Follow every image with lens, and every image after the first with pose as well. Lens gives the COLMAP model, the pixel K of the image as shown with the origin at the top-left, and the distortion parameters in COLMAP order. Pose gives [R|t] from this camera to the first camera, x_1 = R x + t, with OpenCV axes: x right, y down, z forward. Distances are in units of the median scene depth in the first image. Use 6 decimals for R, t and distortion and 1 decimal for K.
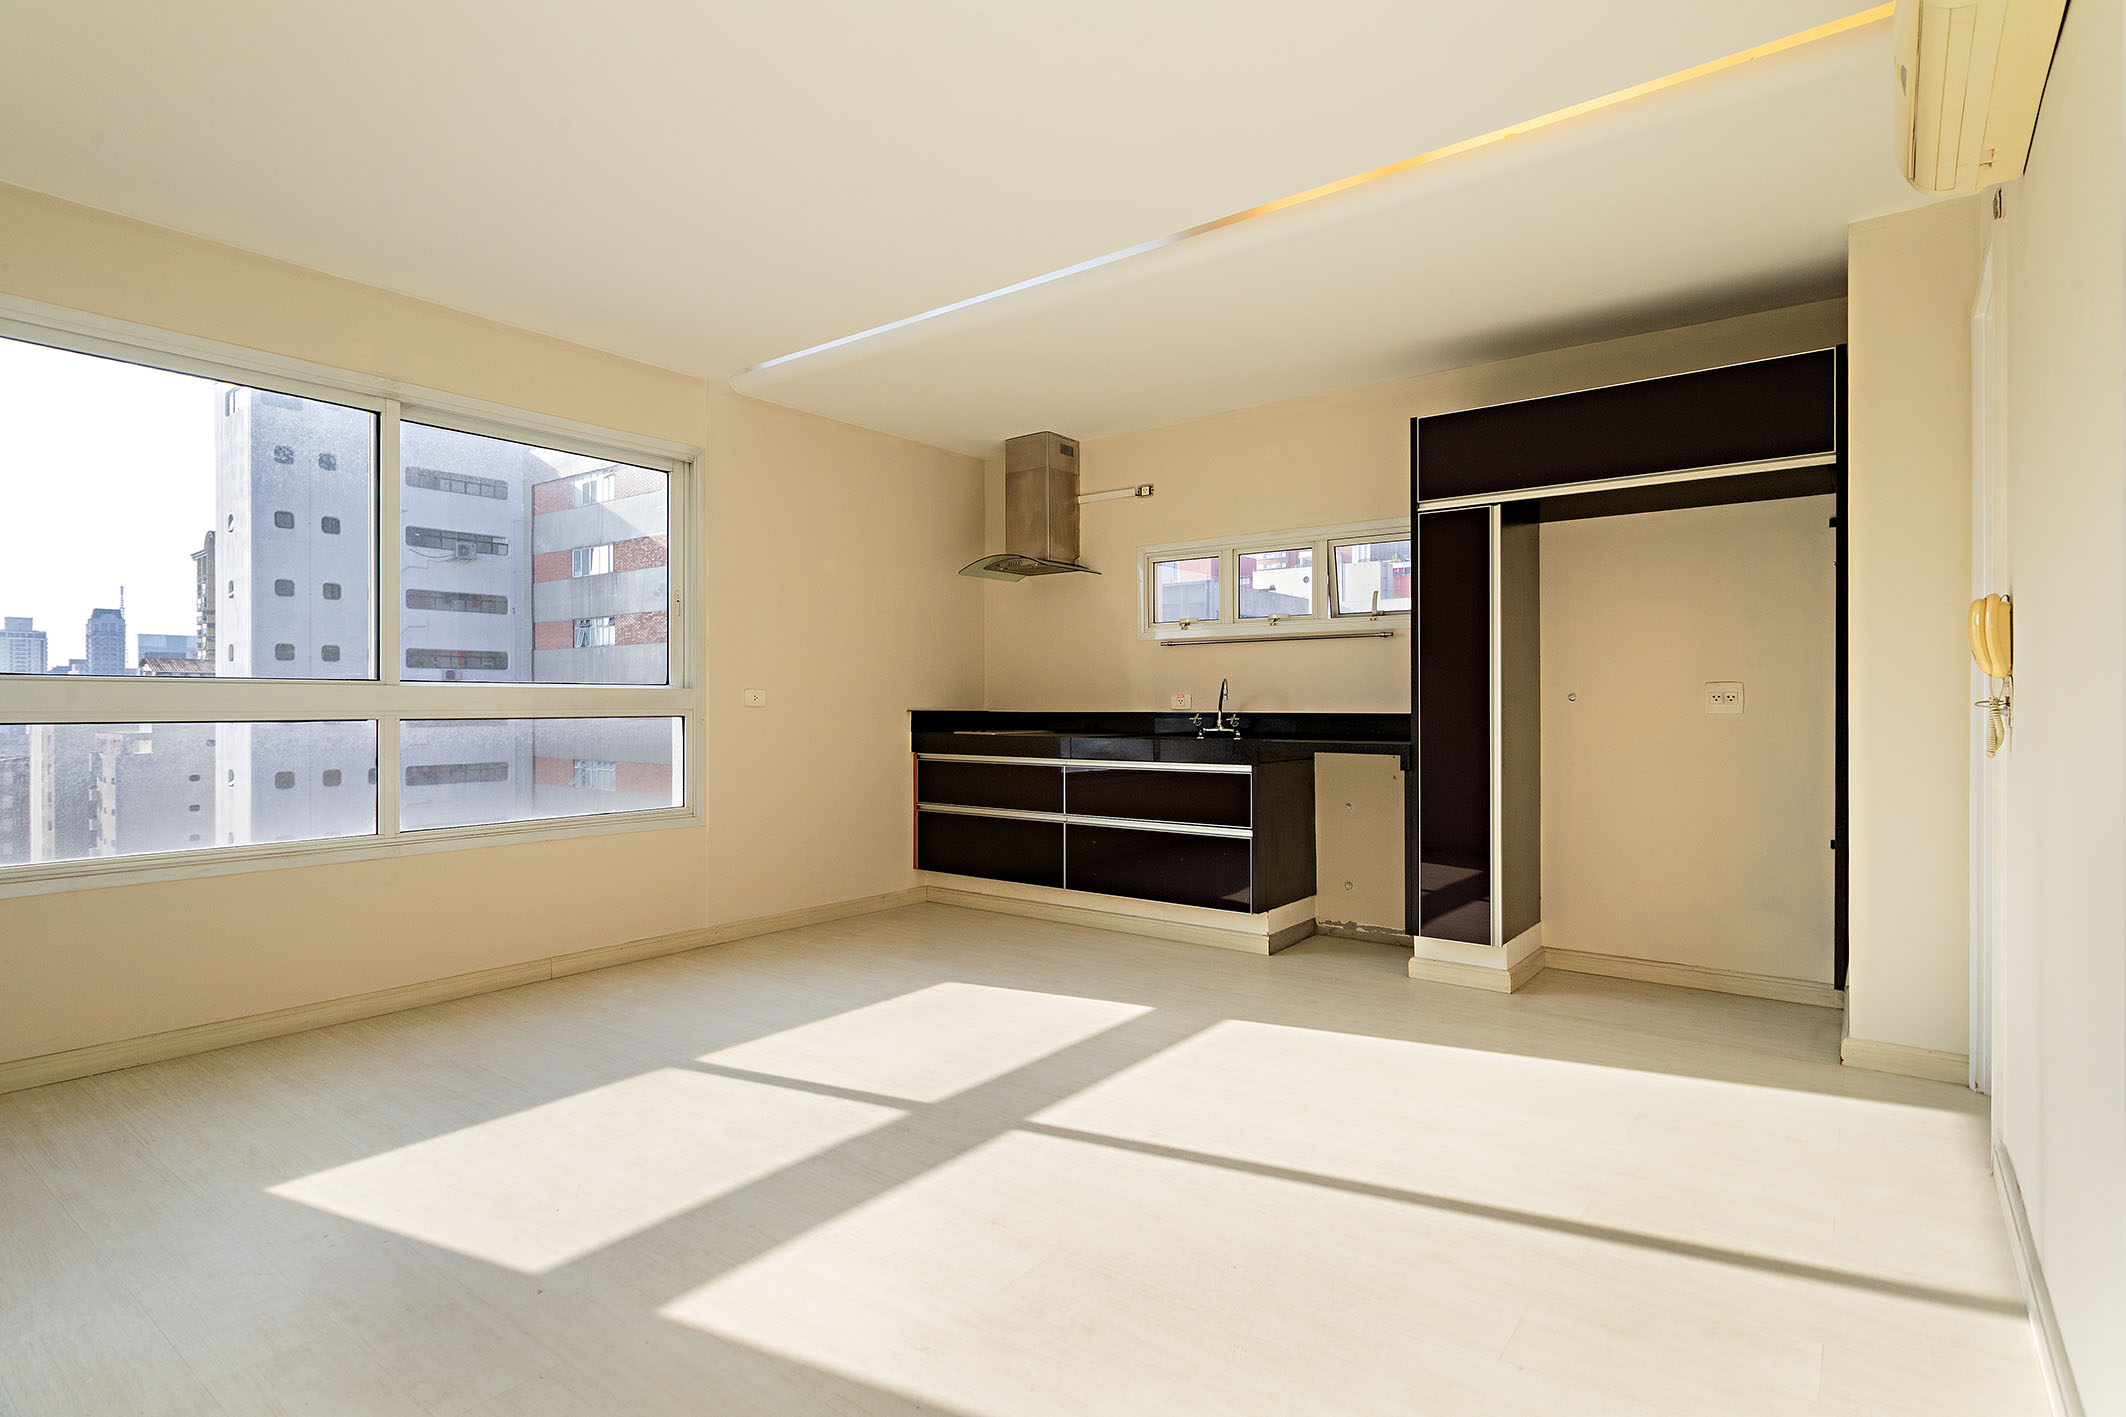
lens RADIAL K [[1060.5, 0, 1079.8], [0, 1060.5, 704.2], [0, 0, 1]] dist [-0.002384, 0.000001]
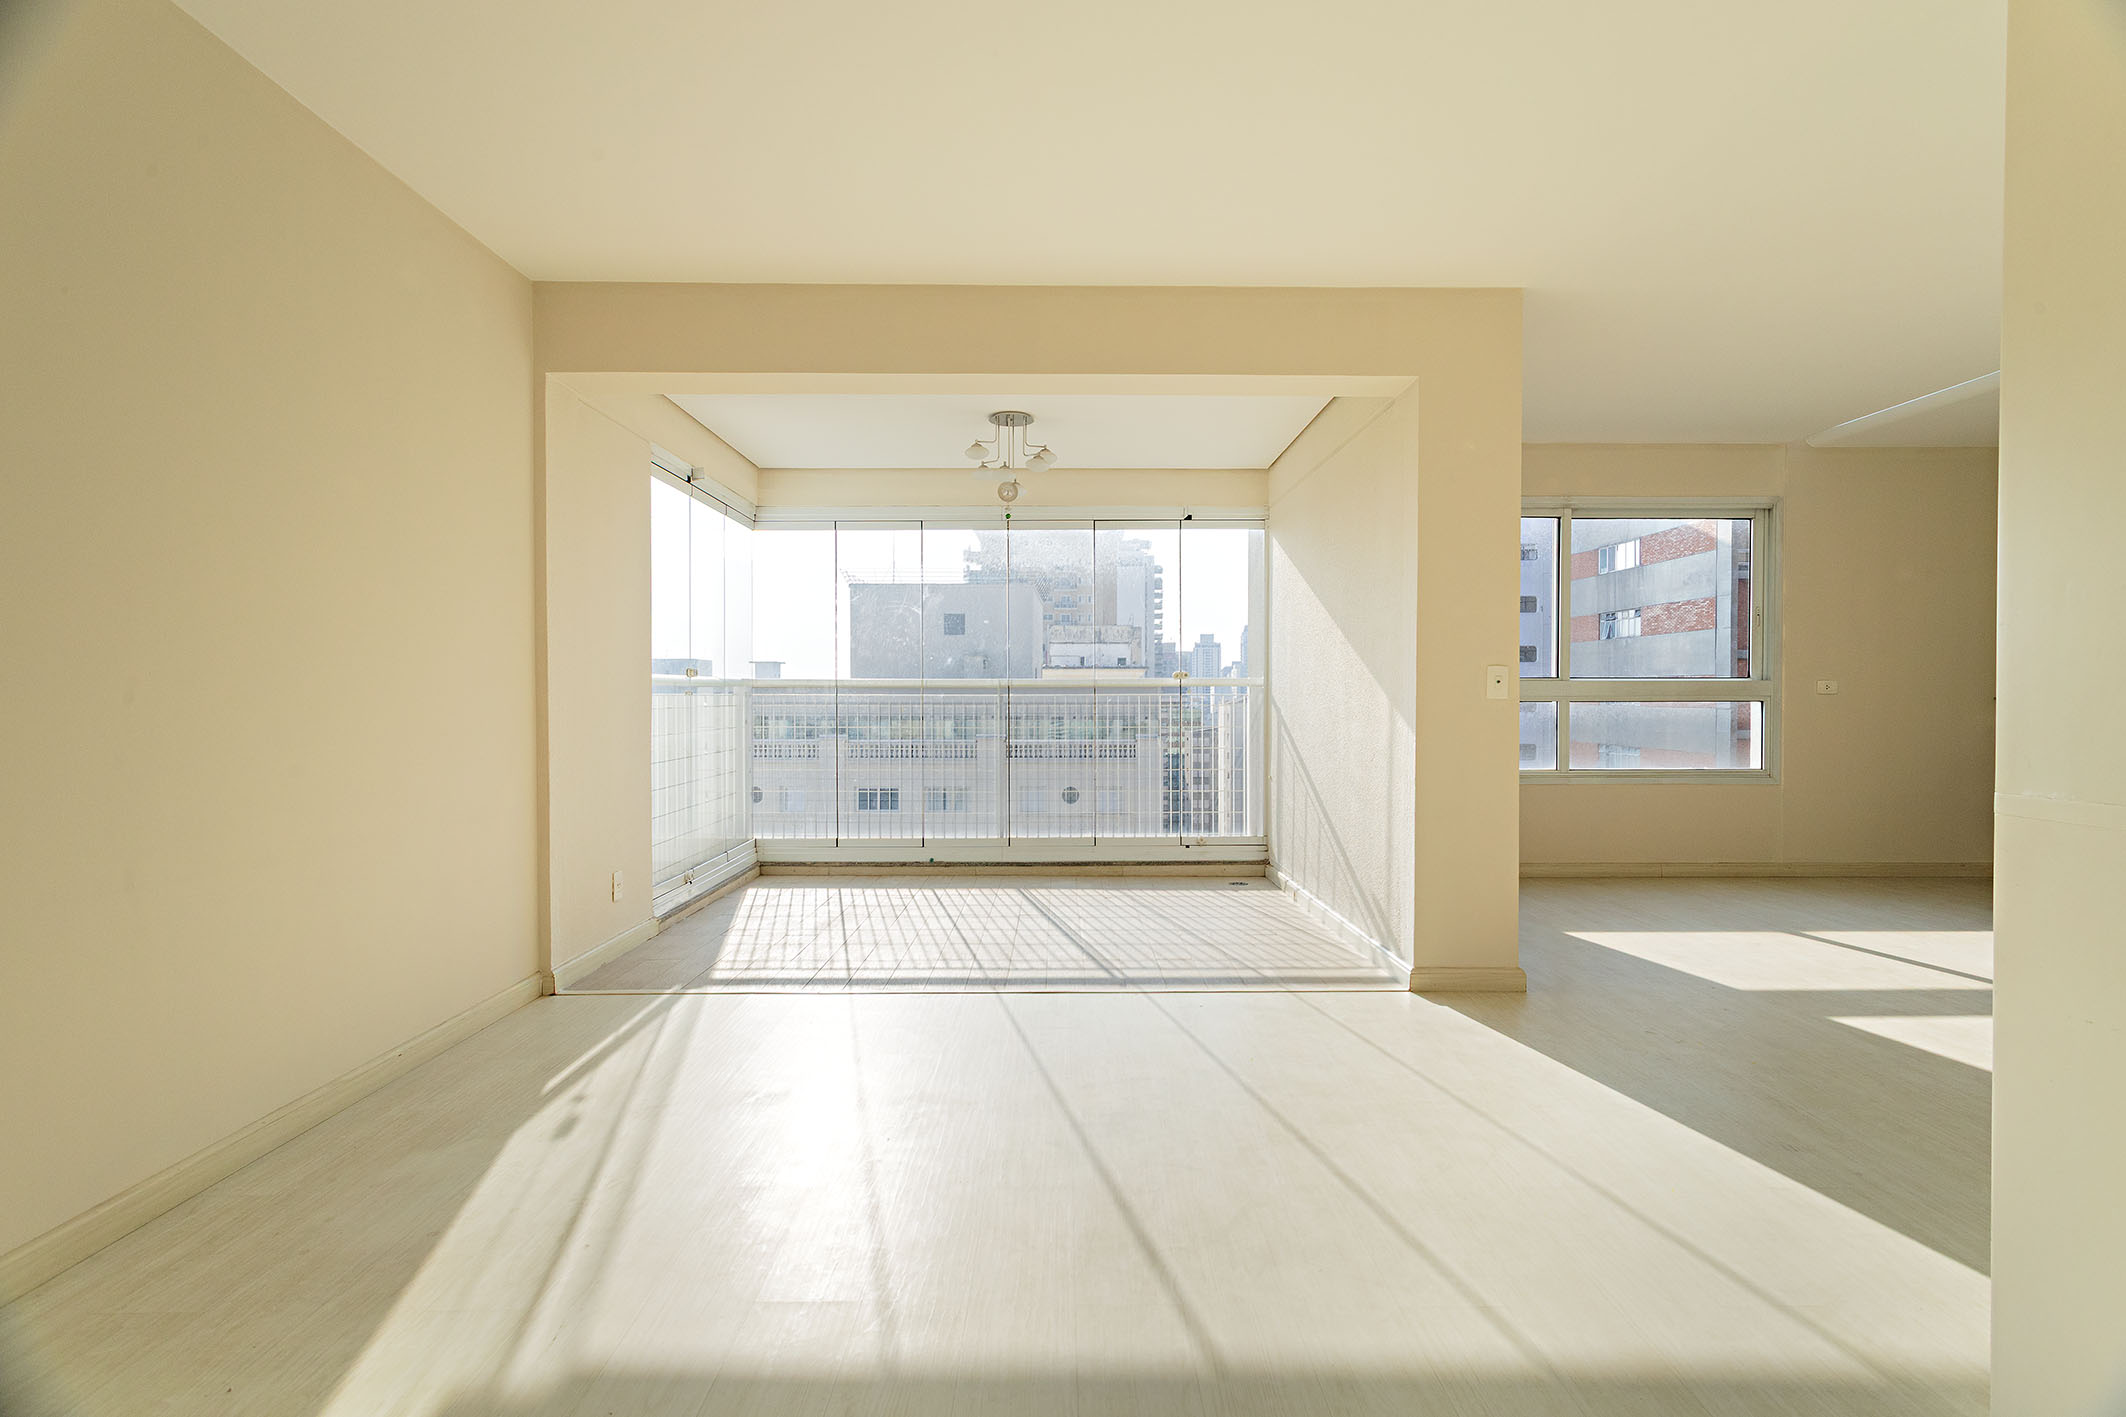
lens RADIAL K [[1010.2, 0, 1063.0], [0, 1010.2, 708.5], [0, 0, 1]] dist [0.012119, 0.000116]
pose [[0.605005, 0.012230, -0.796128, 0.098084], [0.000431, 0.999877, 0.015688, -0.000170], [0.796222, -0.009834, 0.604925, -0.416873]]
